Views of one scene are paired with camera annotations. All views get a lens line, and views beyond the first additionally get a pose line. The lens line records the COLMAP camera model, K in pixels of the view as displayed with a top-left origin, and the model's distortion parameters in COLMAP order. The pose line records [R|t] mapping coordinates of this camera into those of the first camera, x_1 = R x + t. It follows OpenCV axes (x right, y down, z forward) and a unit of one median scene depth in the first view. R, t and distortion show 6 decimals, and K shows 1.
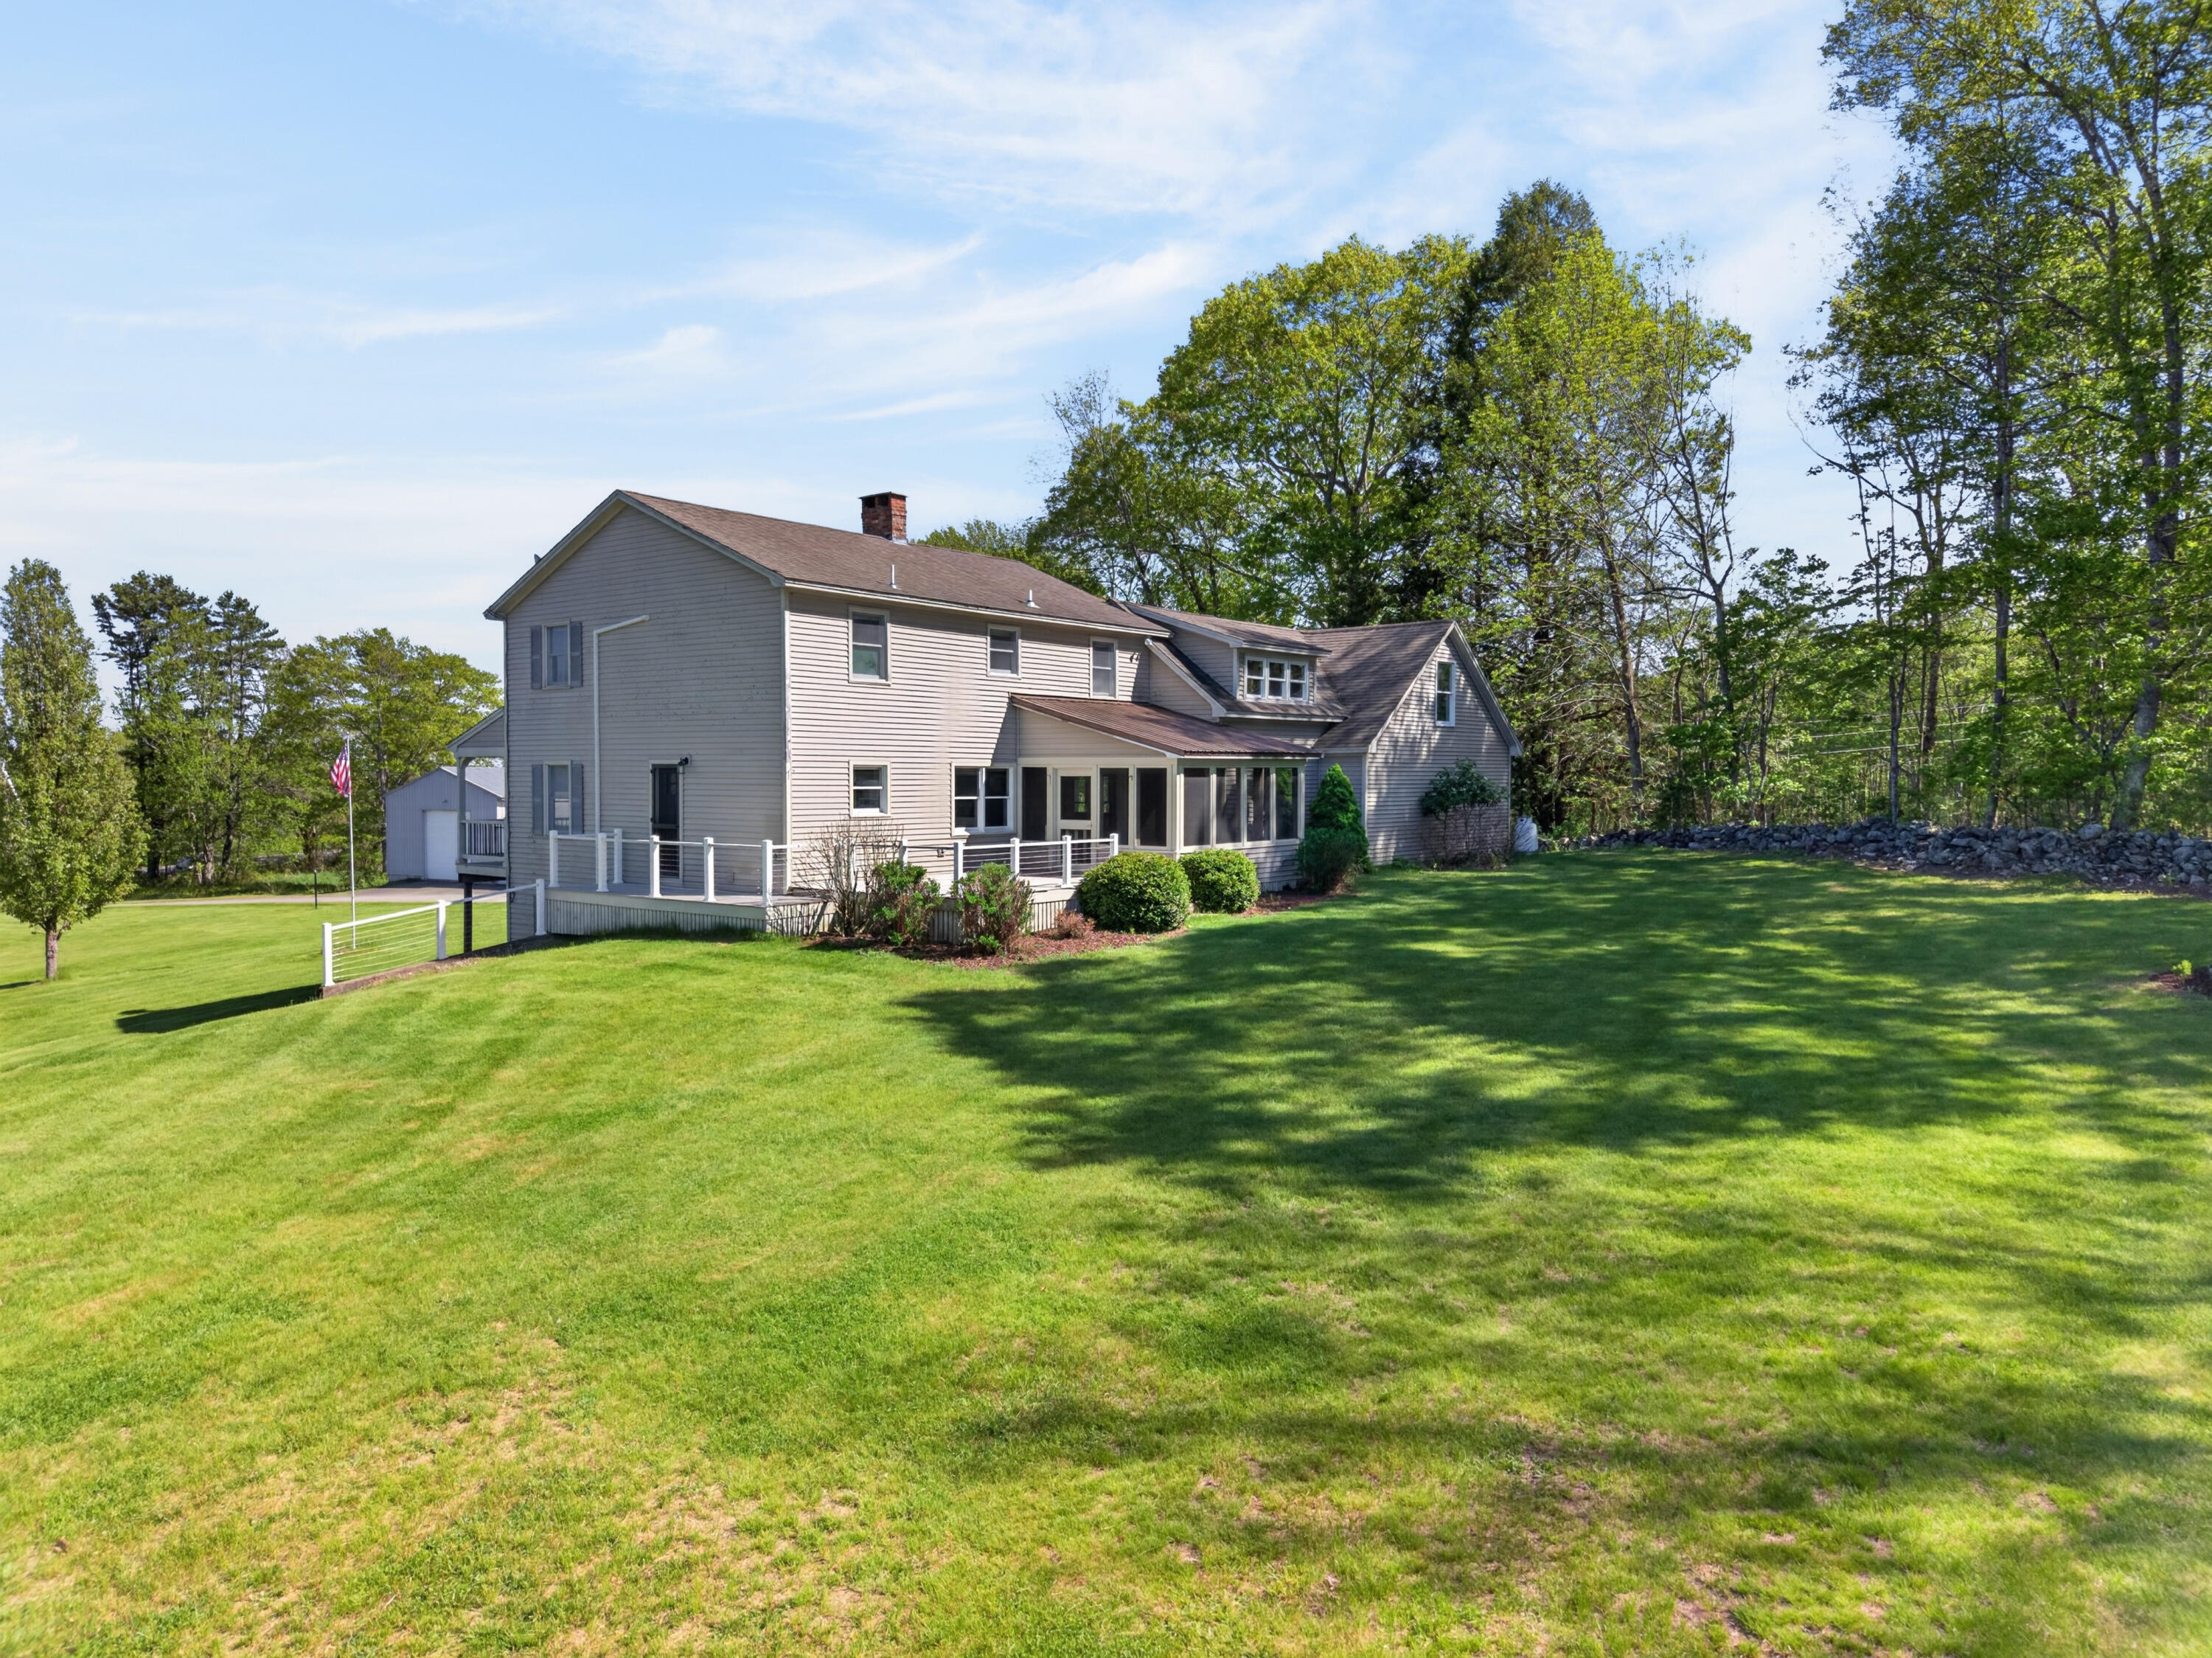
lens RADIAL K [[1479.8, 0, 1106.0], [0, 1479.8, 829.0], [0, 0, 1]] dist [0.014632, -0.009364]
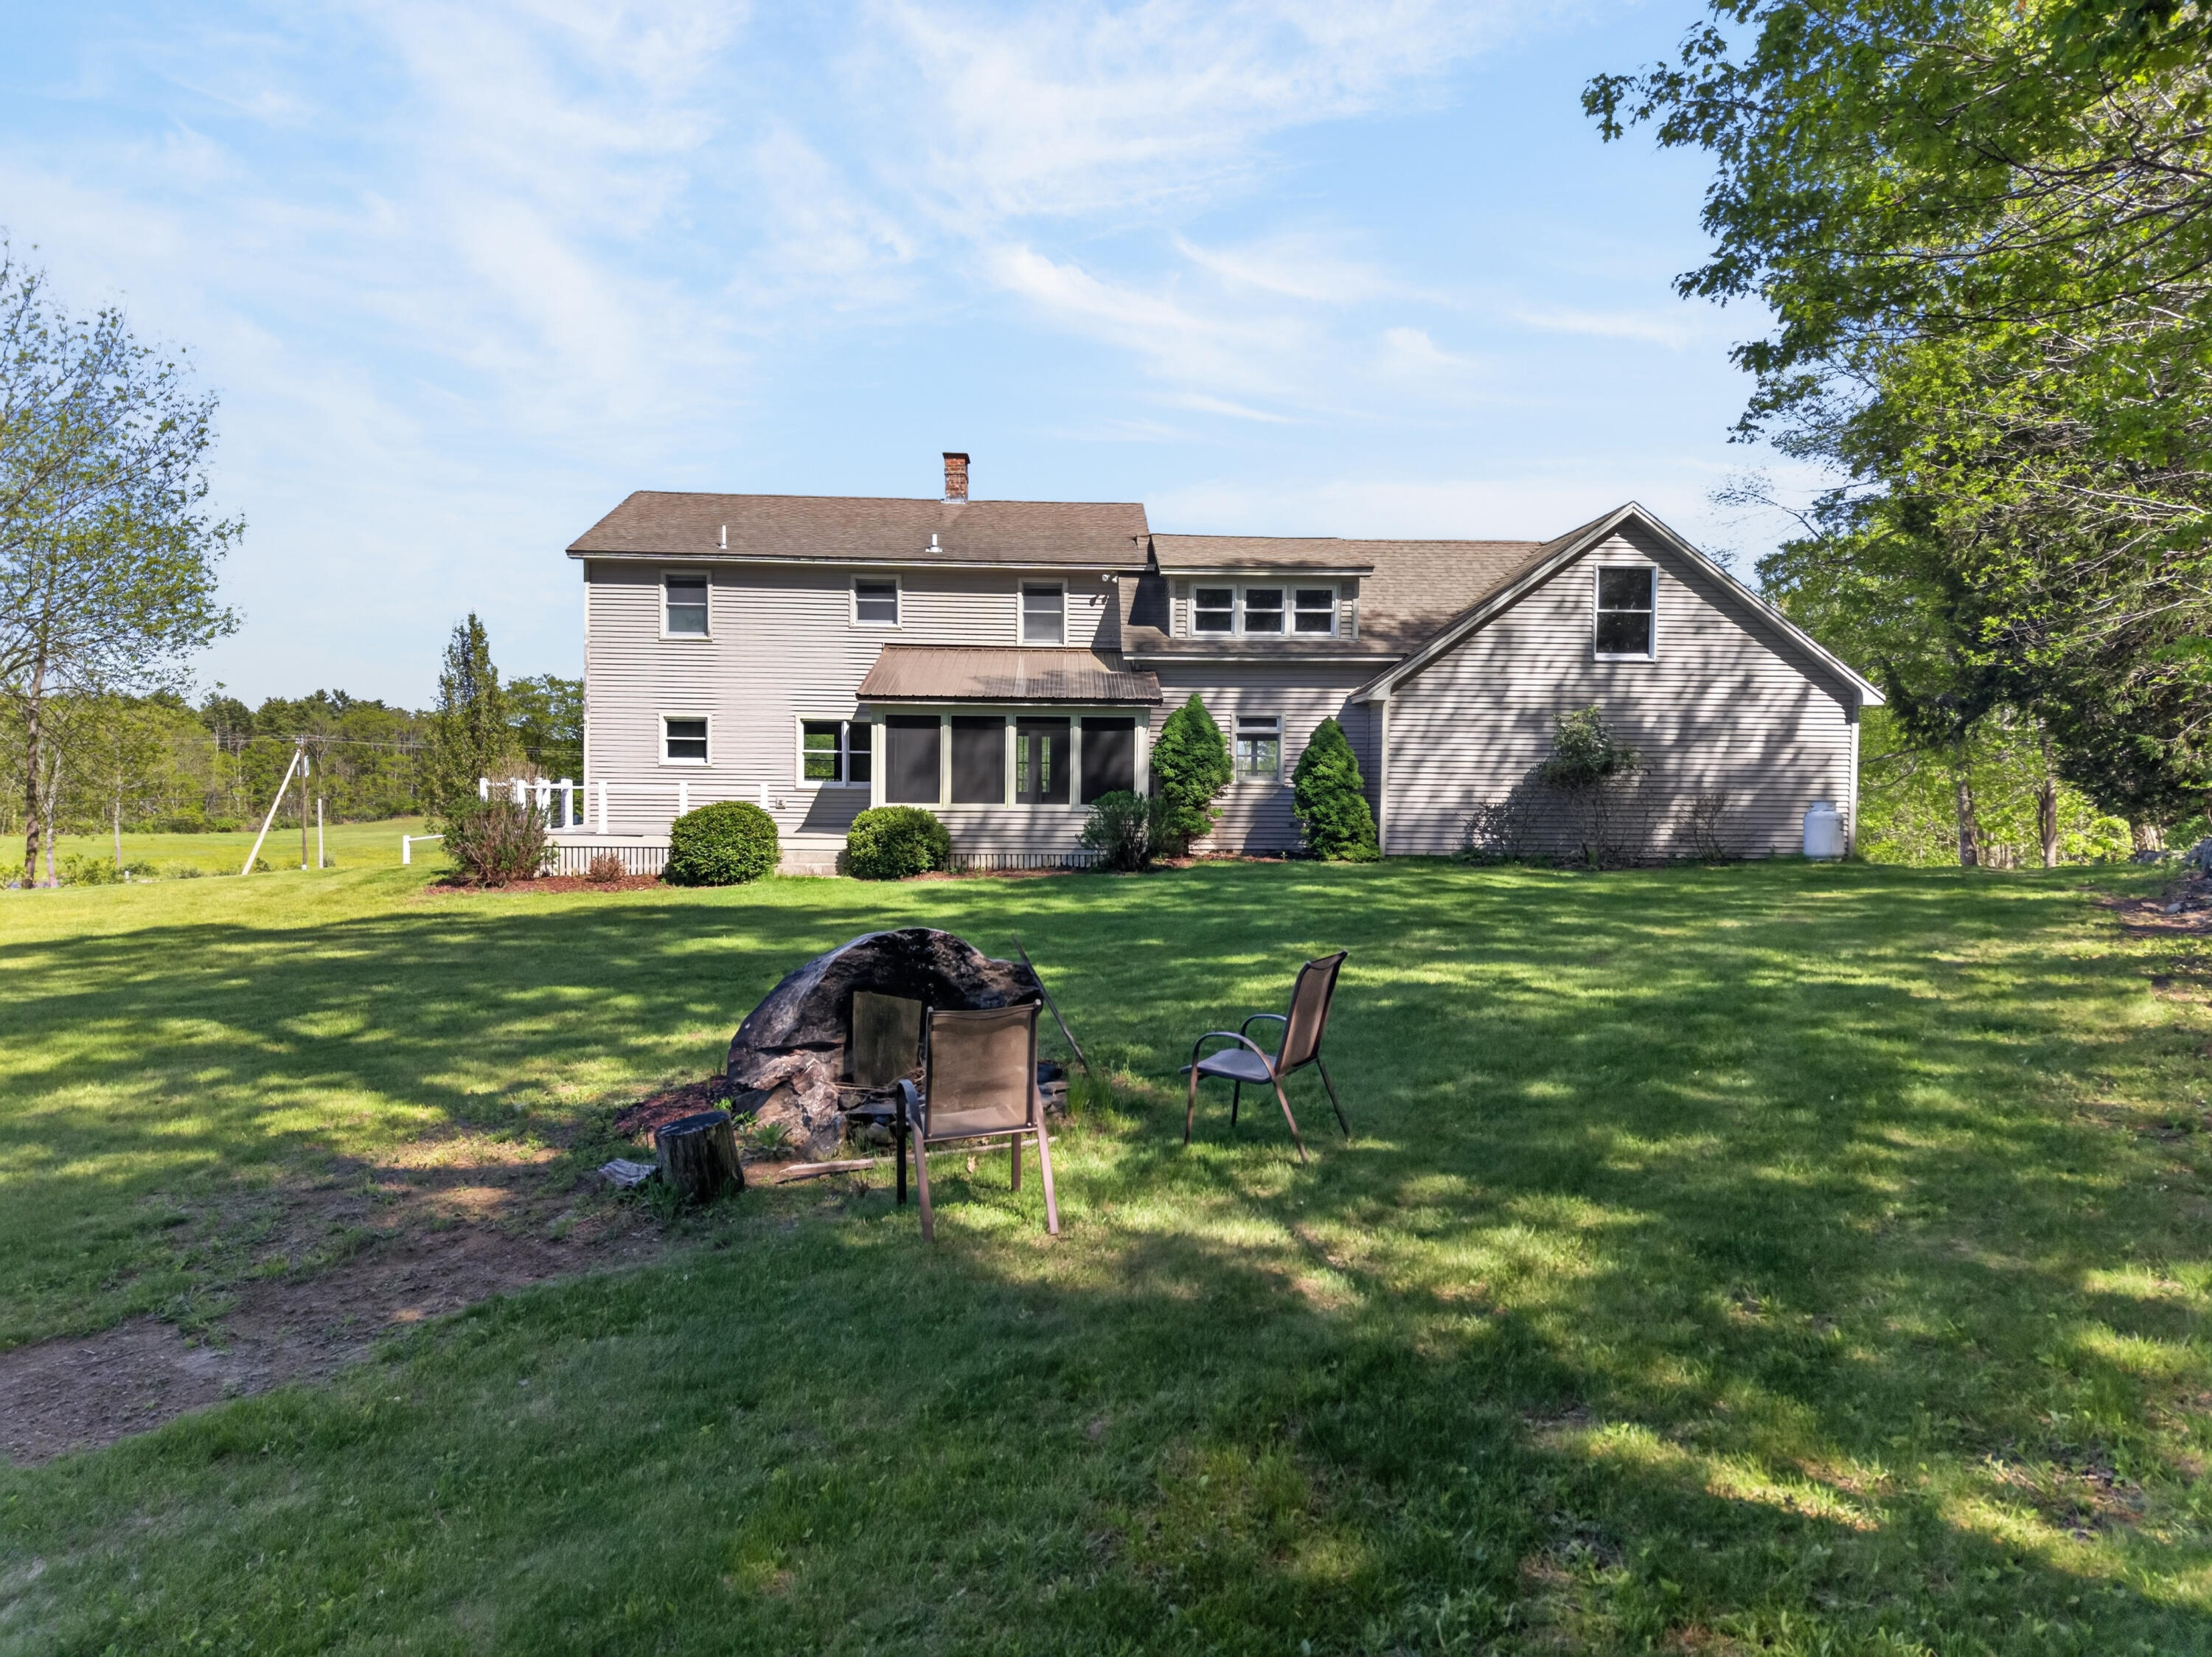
lens RADIAL K [[1479.7, 0, 1106.0], [0, 1479.7, 828.5], [0, 0, 1]] dist [0.014632, -0.009364]
pose [[0.618649, 0.043521, -0.784461, 0.793820], [-0.040772, 0.998898, 0.023264, 0.000041], [0.784609, 0.017592, 0.619741, 0.518145]]
